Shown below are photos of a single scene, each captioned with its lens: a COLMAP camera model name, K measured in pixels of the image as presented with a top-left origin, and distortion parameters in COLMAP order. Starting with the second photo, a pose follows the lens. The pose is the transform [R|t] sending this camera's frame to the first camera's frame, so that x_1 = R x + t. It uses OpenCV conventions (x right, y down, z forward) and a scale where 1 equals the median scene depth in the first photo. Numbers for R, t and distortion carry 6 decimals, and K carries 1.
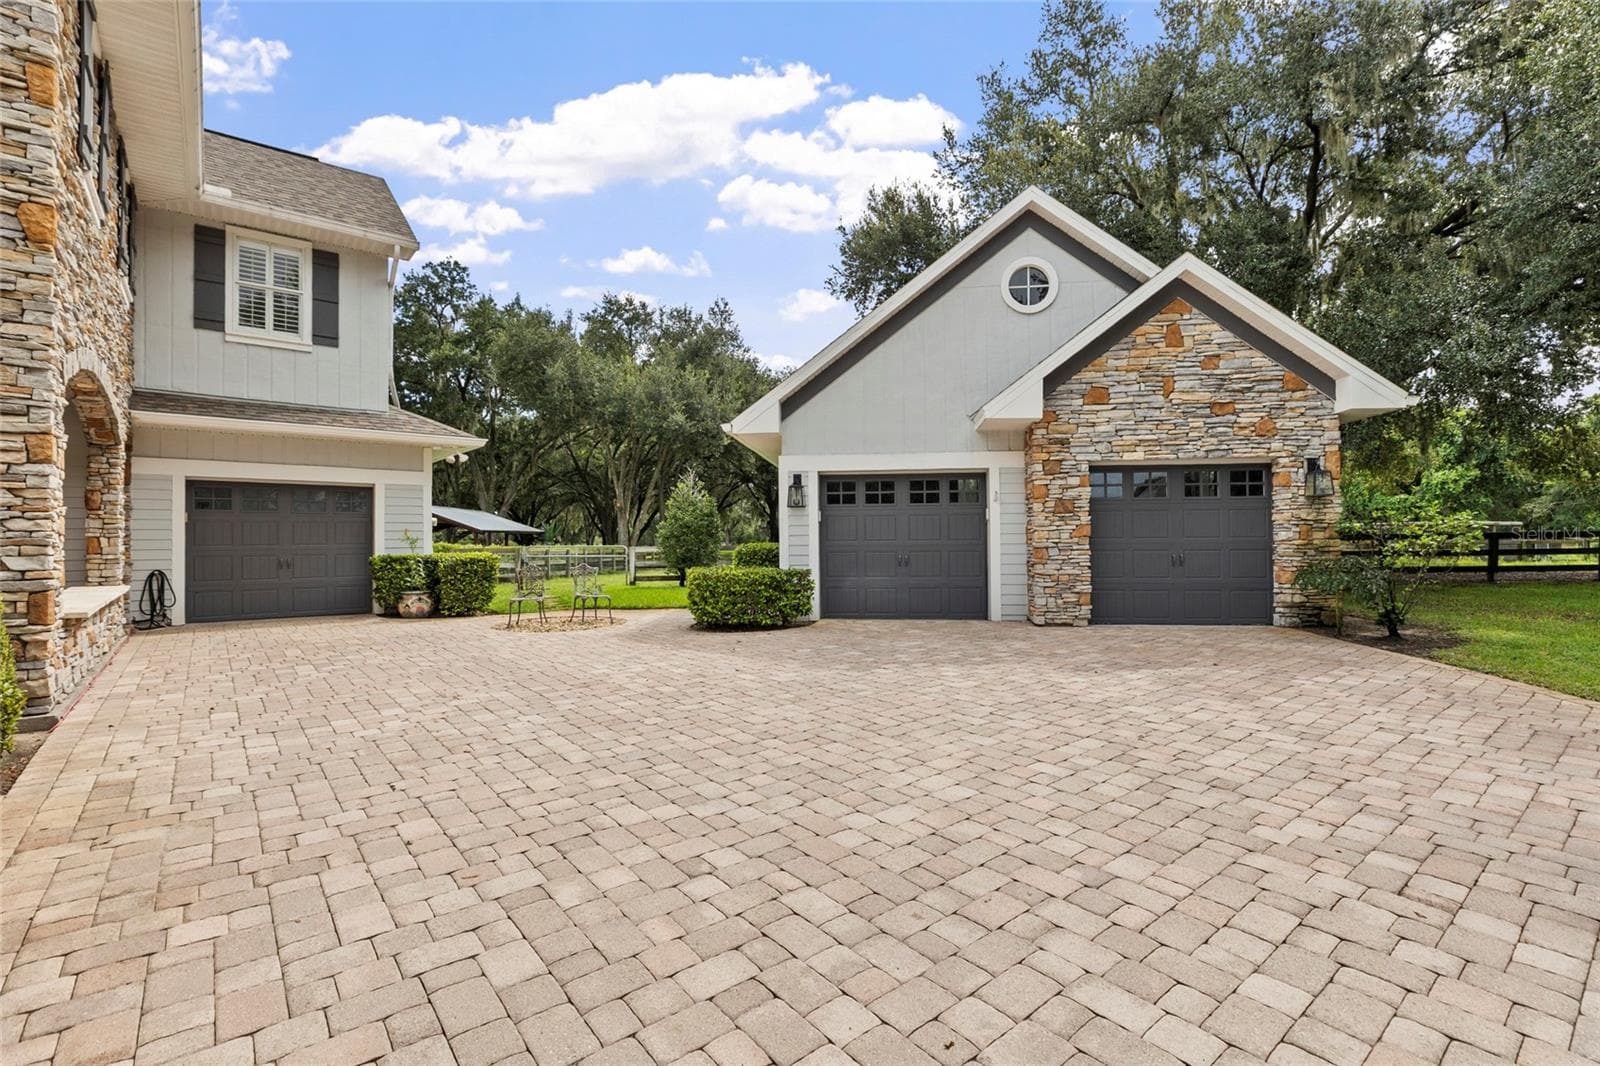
lens RADIAL K [[732.0, 0, 800.0], [0, 732.0, 533.0], [0, 0, 1]] dist [0.001318, 0.000037]
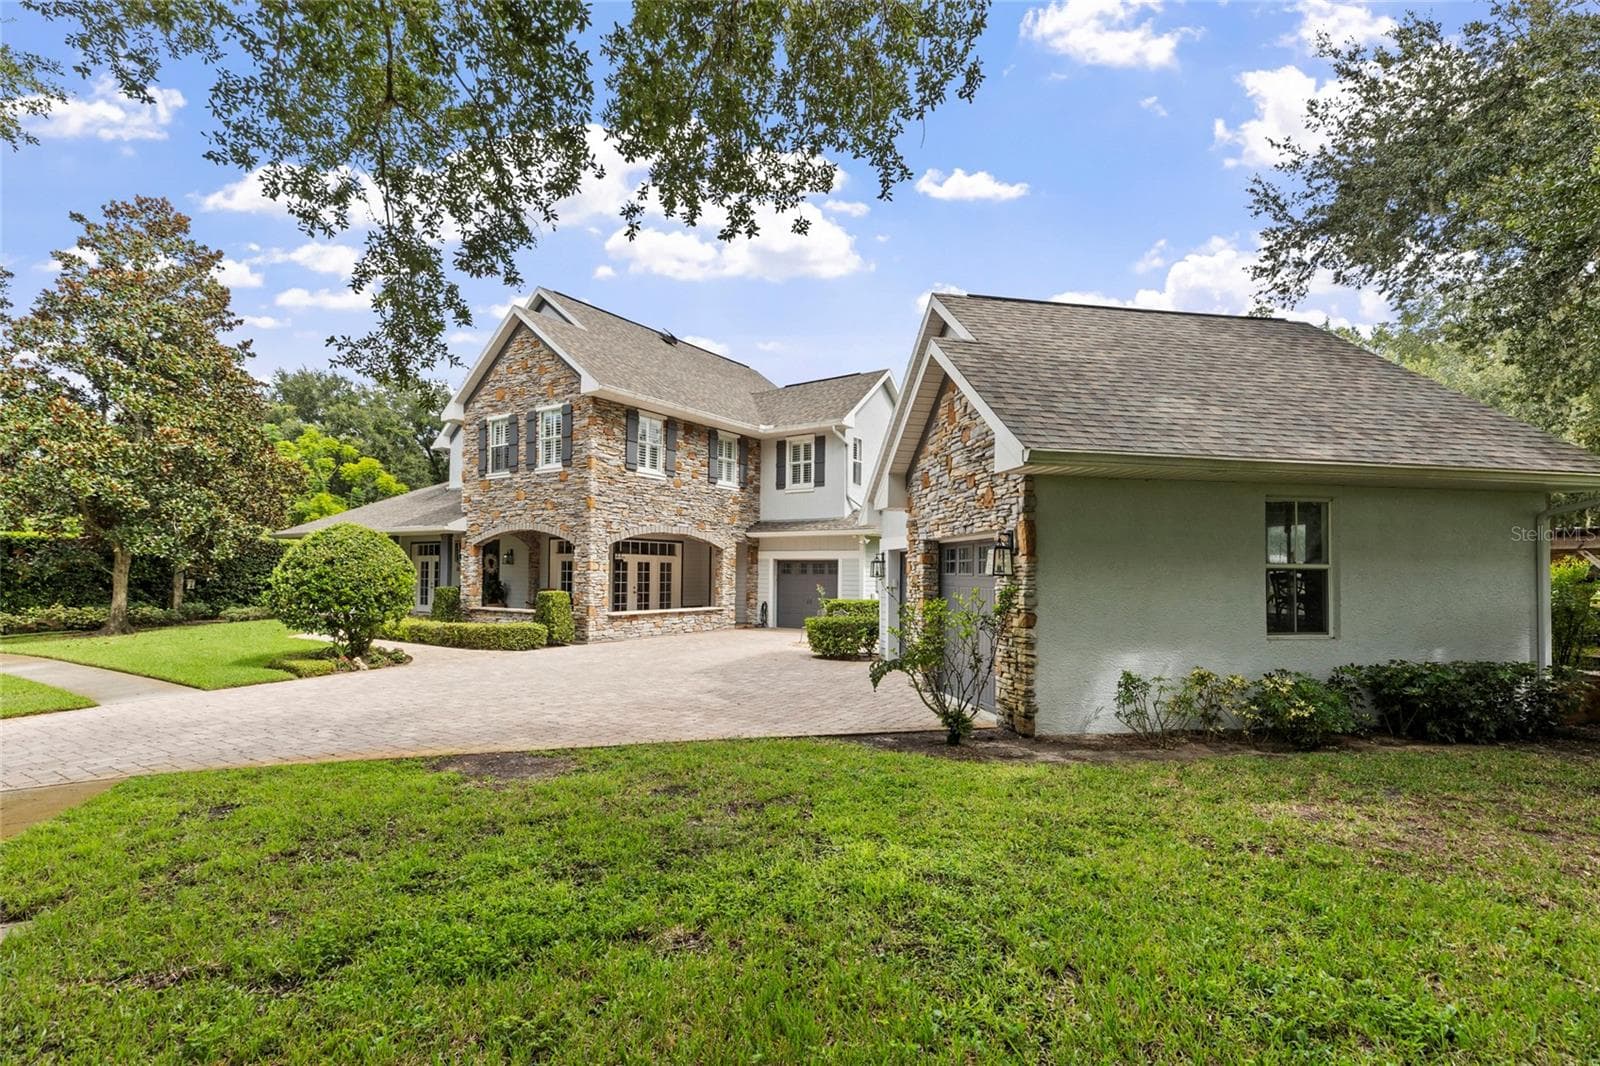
lens RADIAL K [[741.1, 0, 801.5], [0, 741.1, 544.2], [0, 0, 1]] dist [0.001546, 0.000353]
pose [[0.283584, -0.031096, -0.958443, 1.253917], [-0.004078, 0.999426, -0.033633, -0.050480], [0.958939, 0.013446, 0.283294, 0.465376]]
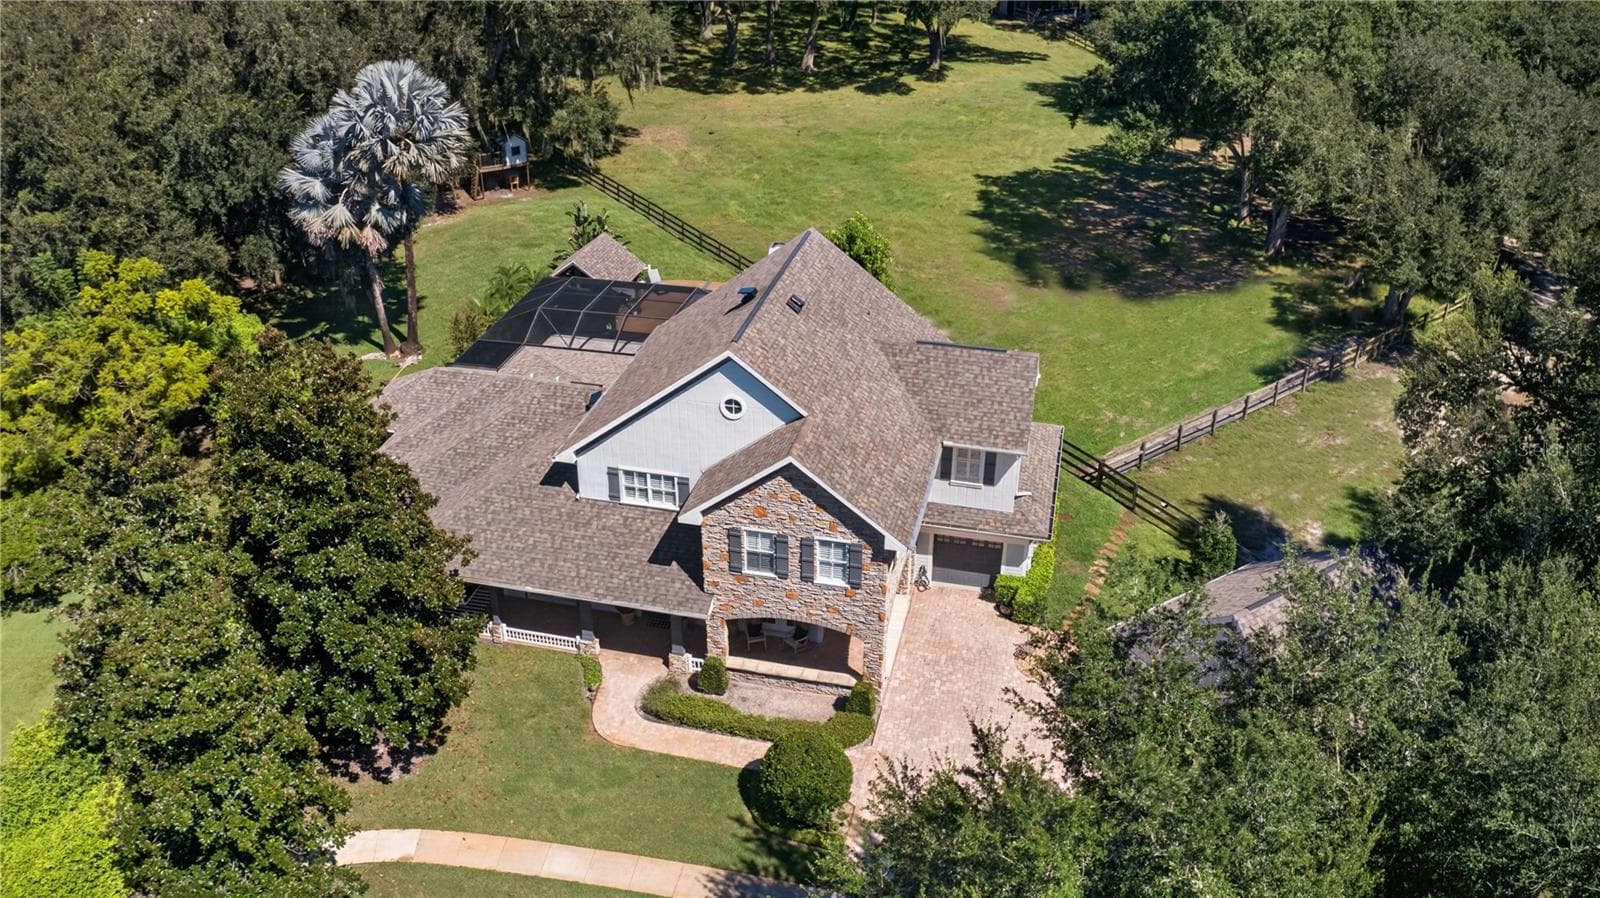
lens RADIAL K [[1257.5, 0, 795.3], [0, 1257.5, 437.8], [0, 0, 1]] dist [-0.173826, 0.003896]
pose [[0.606916, 0.385708, -0.694898, 1.567635], [0.004478, 0.872669, 0.488292, -2.319192], [0.794753, -0.299464, 0.527909, -1.388567]]
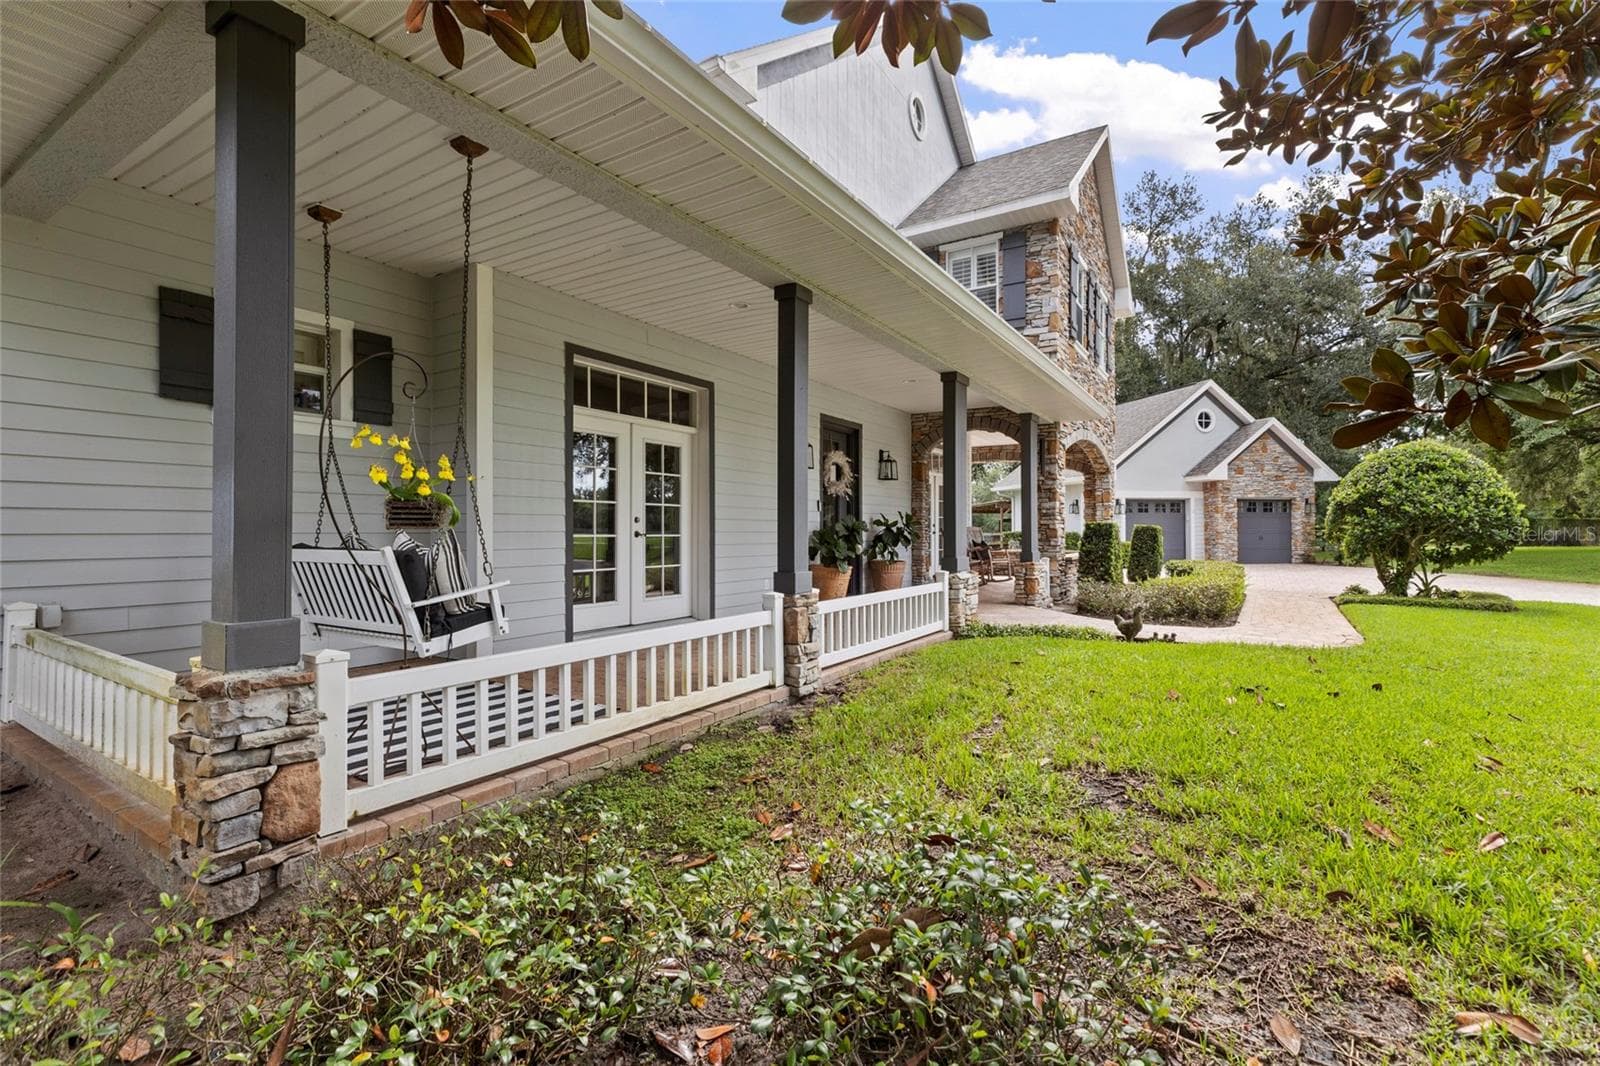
lens RADIAL K [[710.3, 0, 792.7], [0, 710.3, 524.6], [0, 0, 1]] dist [0.000605, 0.000000]
pose [[0.948213, 0.008774, 0.317514, -1.592616], [-0.008761, 0.999961, -0.001466, 0.009165], [-0.317515, -0.001392, 0.948252, -0.706011]]
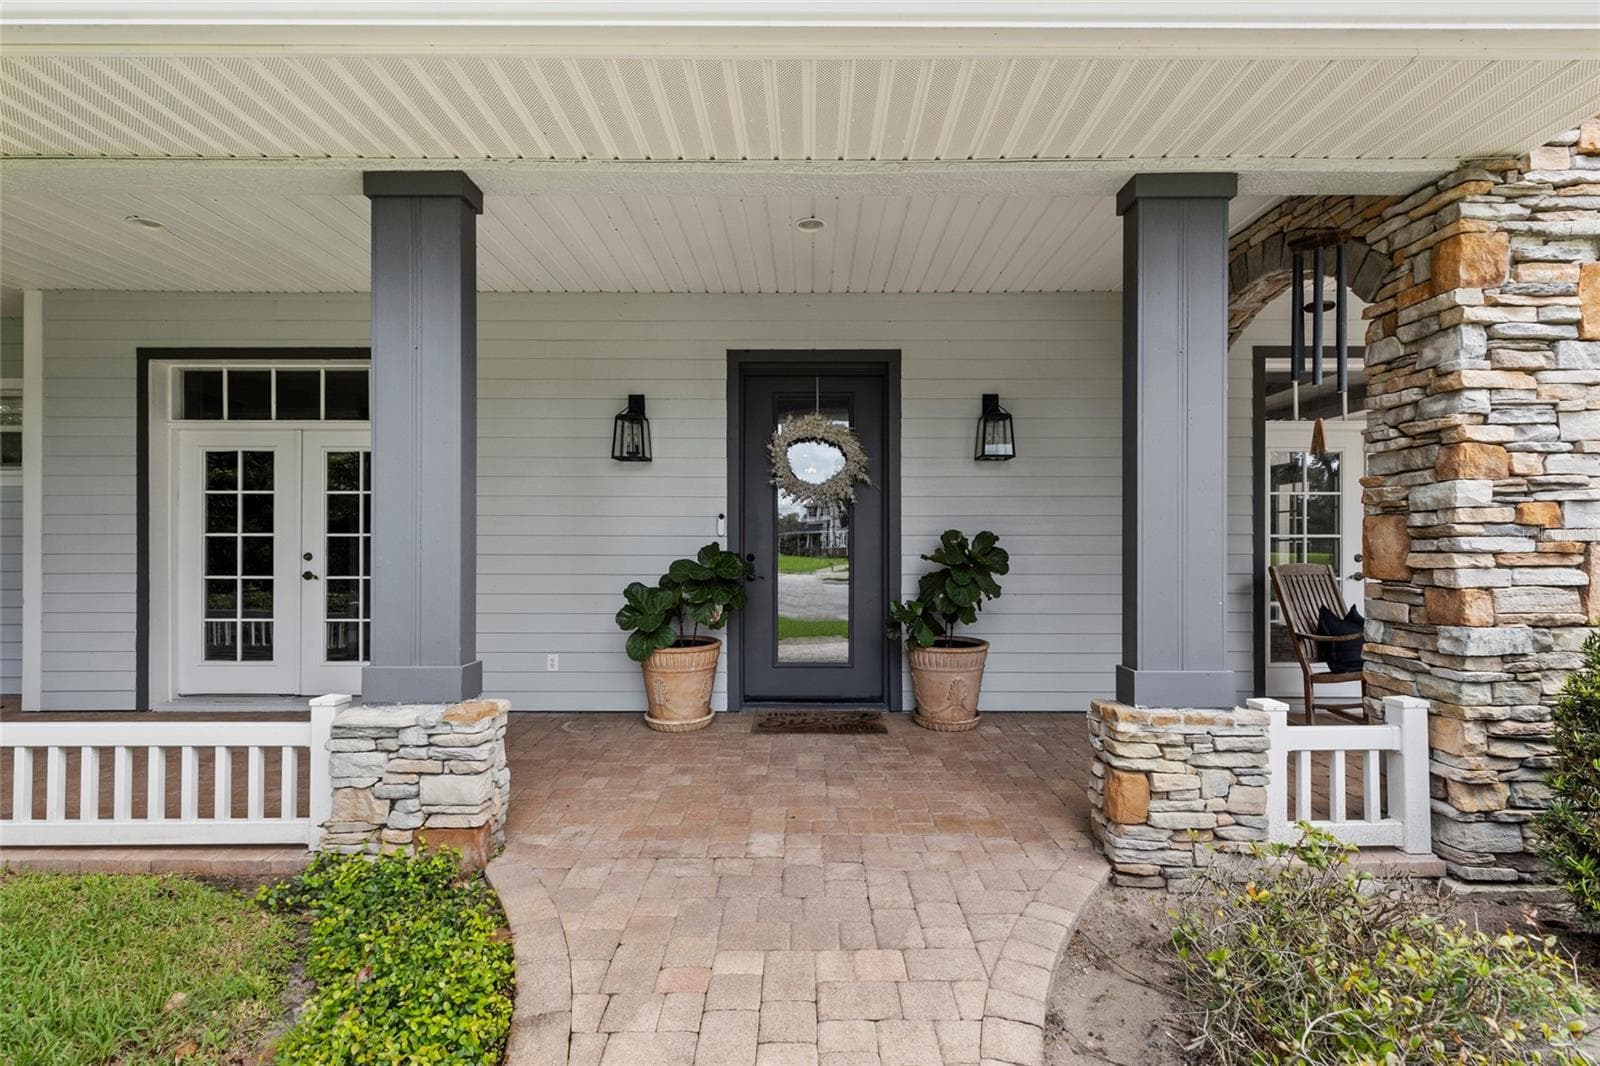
lens RADIAL K [[741.1, 0, 801.5], [0, 741.1, 544.2], [0, 0, 1]] dist [0.001546, 0.000353]
pose [[0.770665, 0.002726, -0.637235, -0.908944], [-0.002435, 0.999996, 0.001333, -0.005508], [0.637236, 0.000524, 0.770669, -0.202156]]
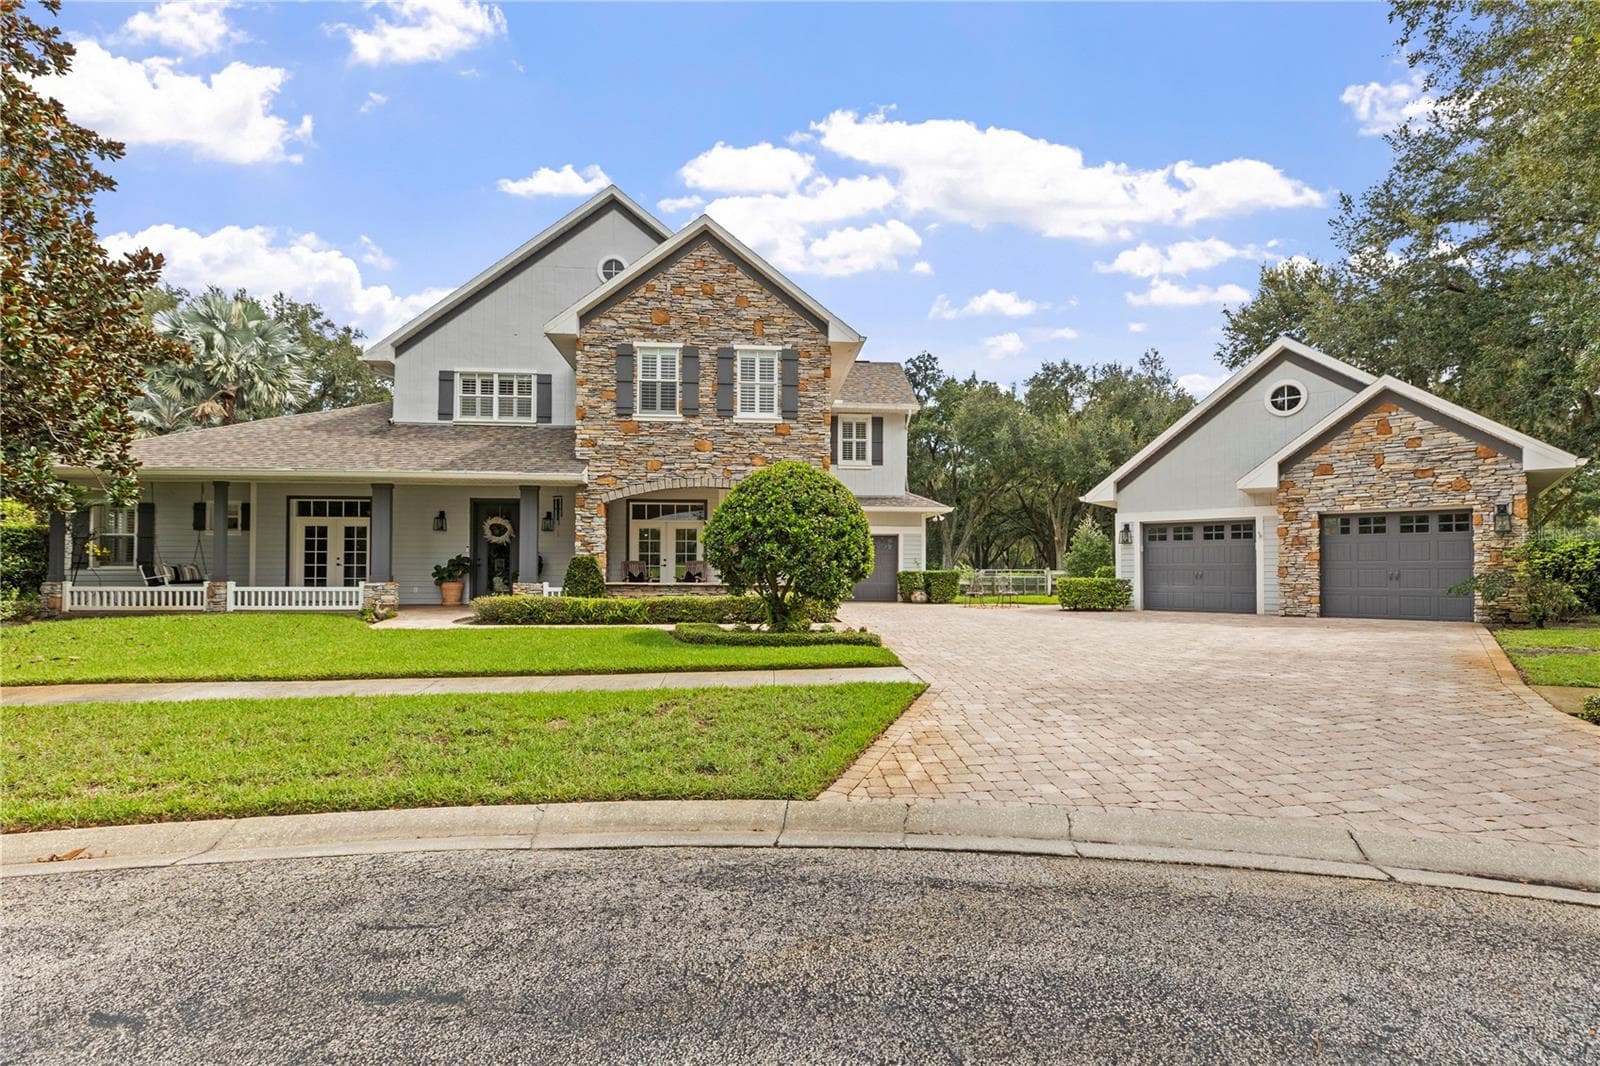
lens RADIAL K [[728.4, 0, 807.8], [0, 728.4, 559.7], [0, 0, 1]] dist [0.002426, -0.000550]
pose [[0.828408, -0.001293, -0.560123, 0.327649], [-0.002669, 0.999977, -0.006256, 0.015101], [0.560118, 0.006678, 0.828386, -0.807879]]
